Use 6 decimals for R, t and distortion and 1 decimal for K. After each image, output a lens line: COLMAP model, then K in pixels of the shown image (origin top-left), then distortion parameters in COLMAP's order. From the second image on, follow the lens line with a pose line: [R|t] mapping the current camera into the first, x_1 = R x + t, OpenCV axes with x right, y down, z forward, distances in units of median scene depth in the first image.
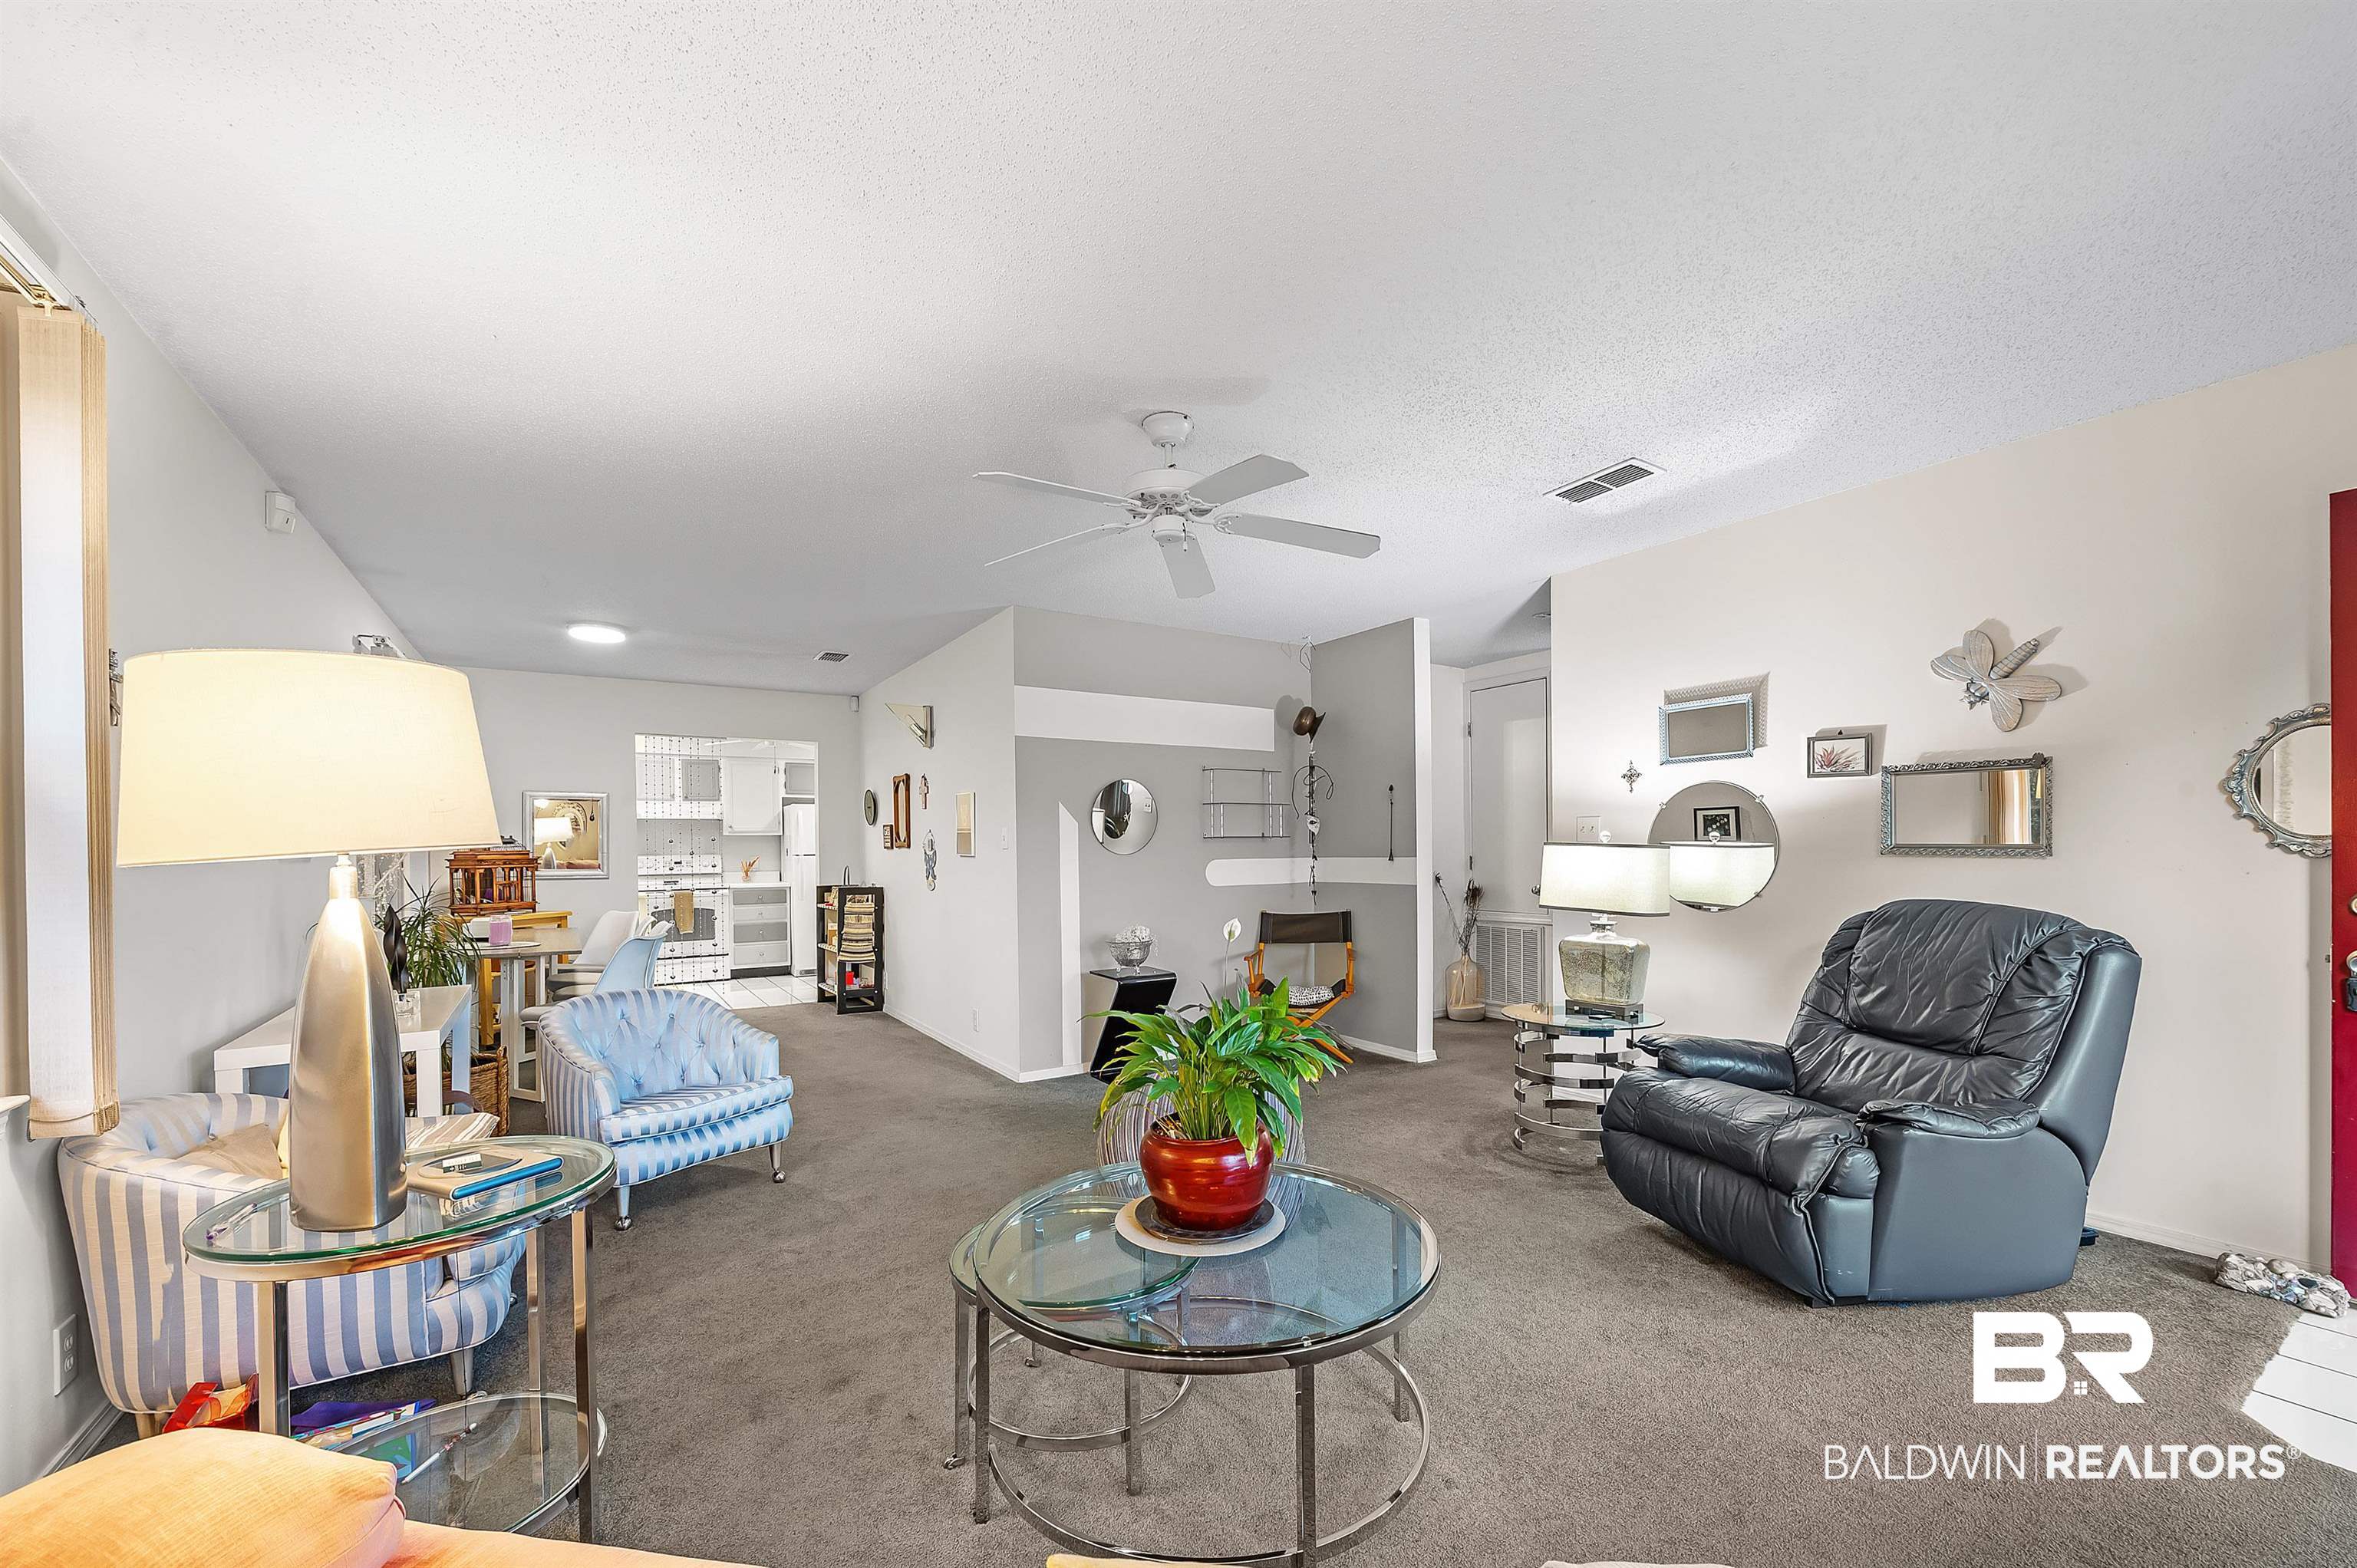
lens RADIAL K [[928.0, 0, 1186.1], [0, 928.0, 861.7], [0, 0, 1]] dist [-0.001373, -0.000338]
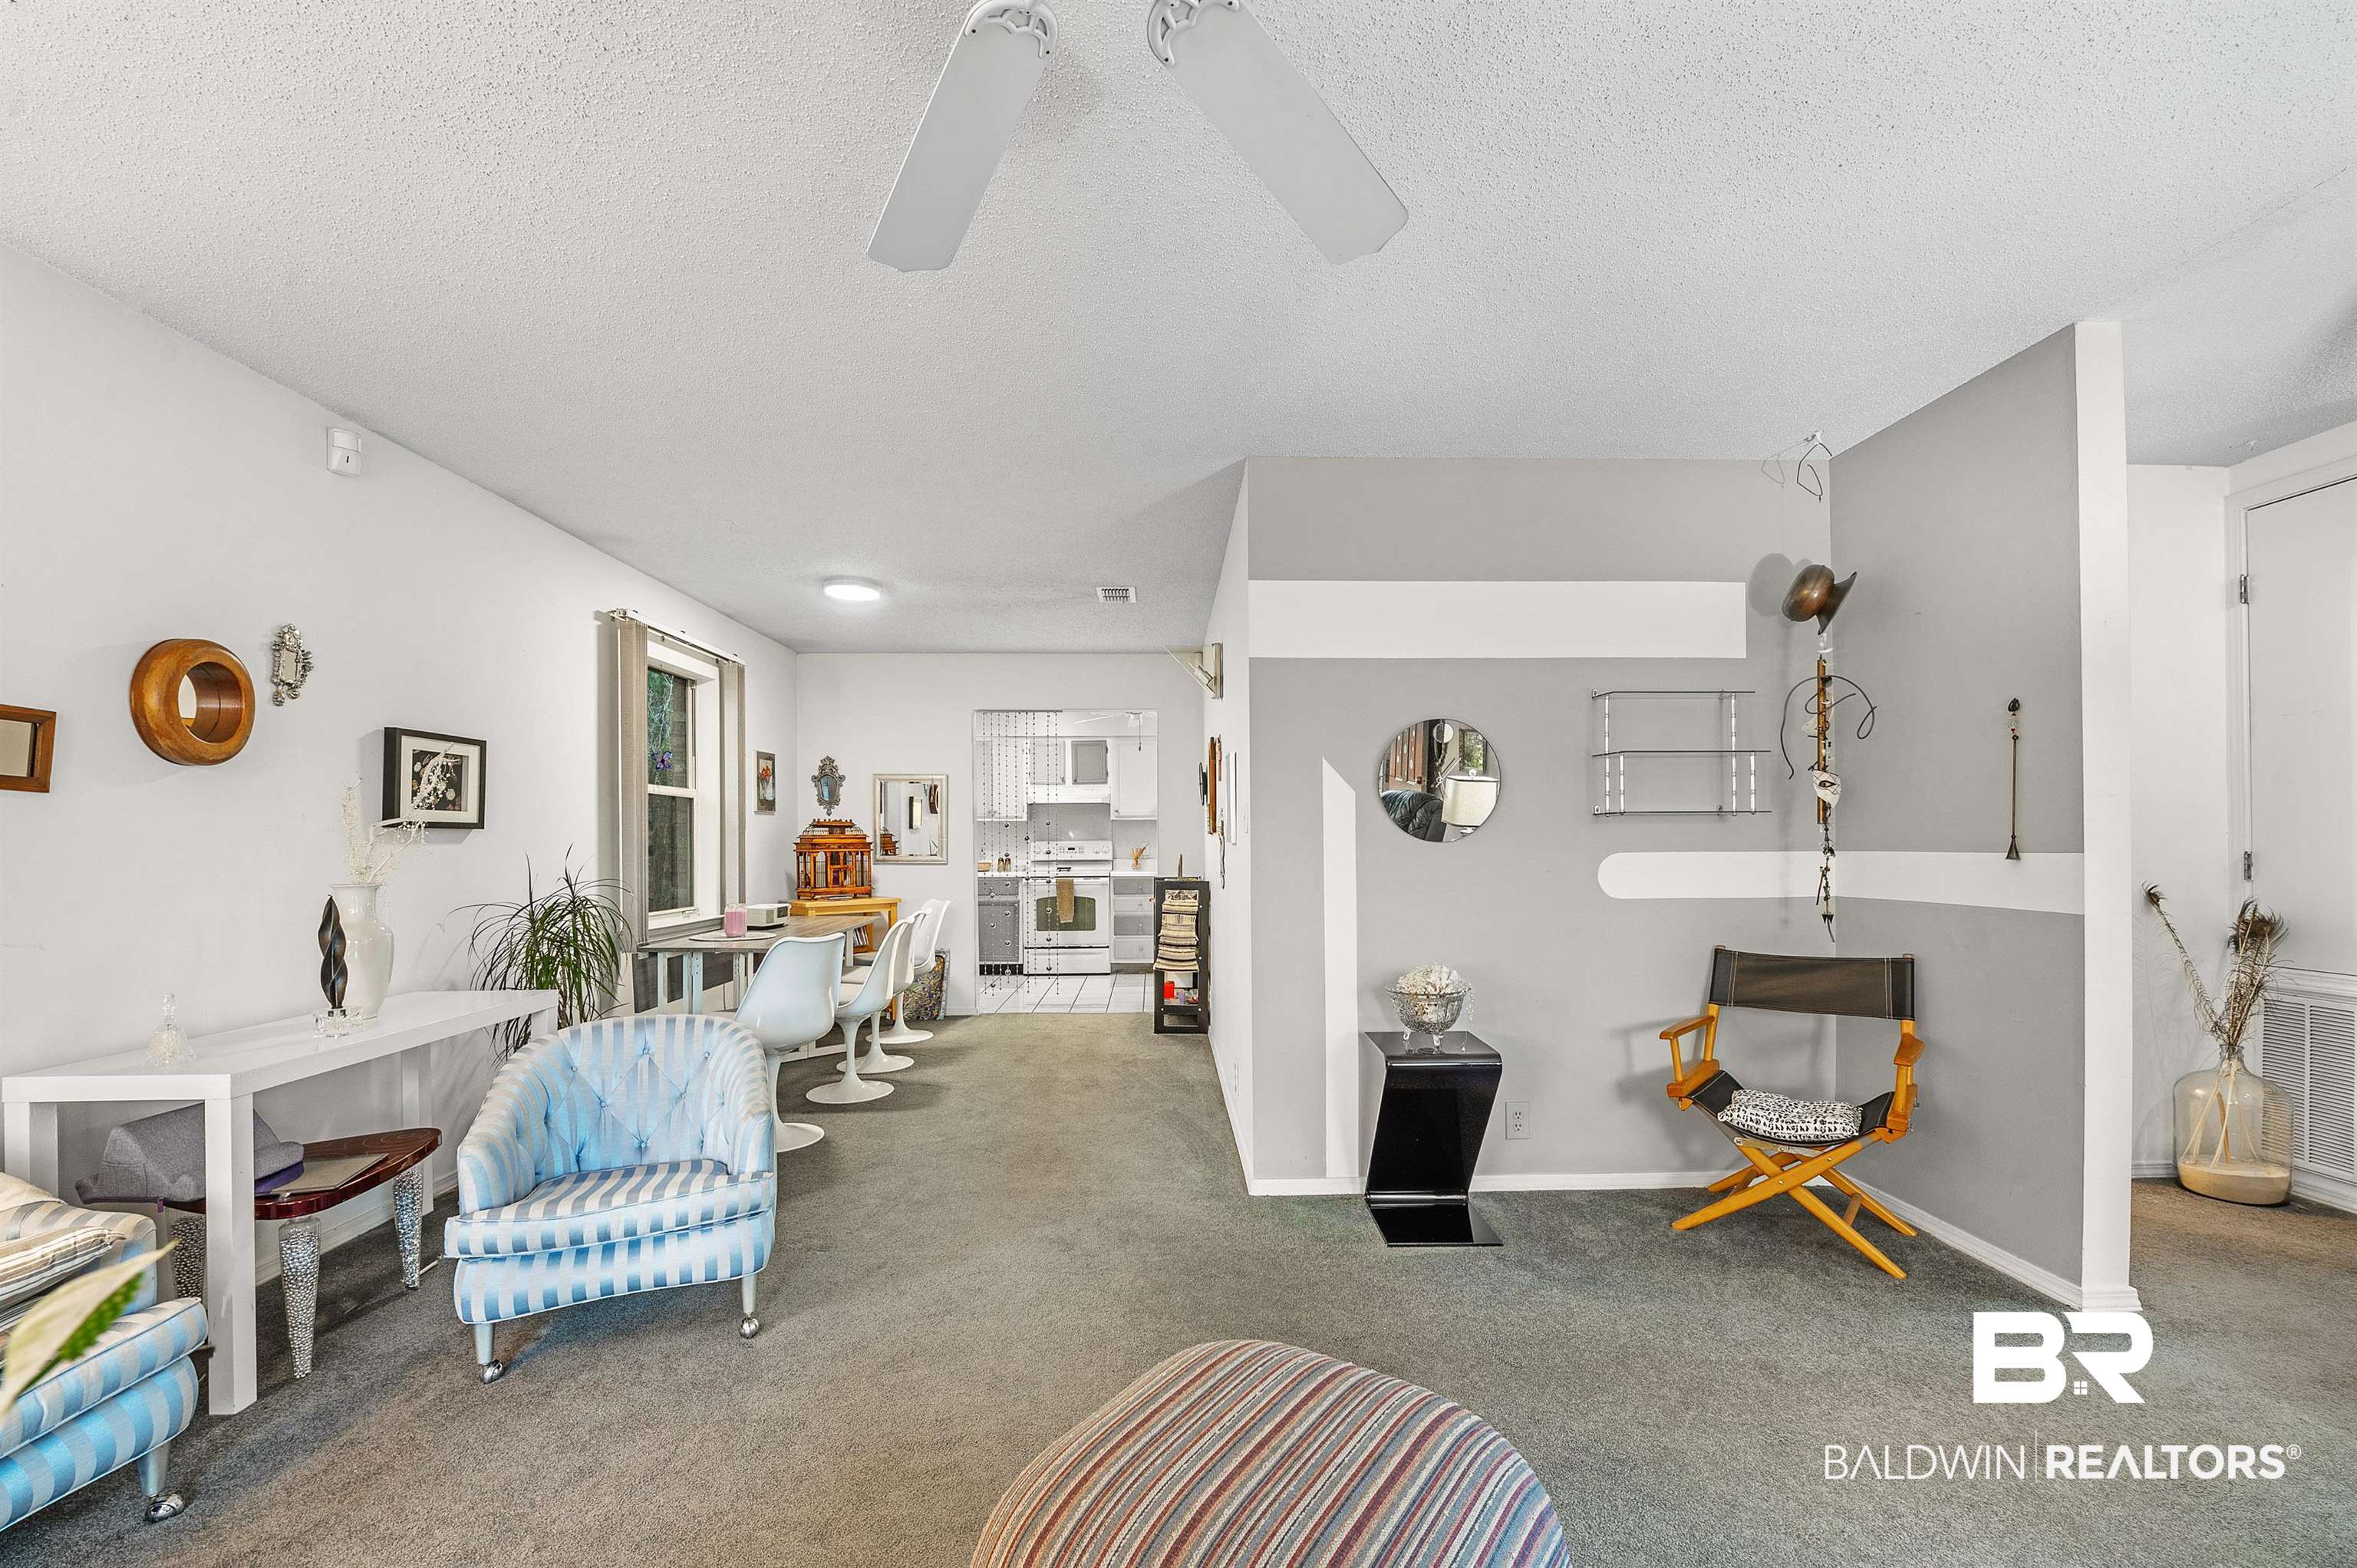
lens RADIAL K [[954.0, 0, 1181.5], [0, 954.0, 841.1], [0, 0, 1]] dist [-0.000906, -0.002987]
pose [[0.857974, 0.006825, -0.513648, 0.100466], [-0.012036, 0.999904, -0.006819, -0.001876], [0.513552, 0.012033, 0.857974, 0.346421]]
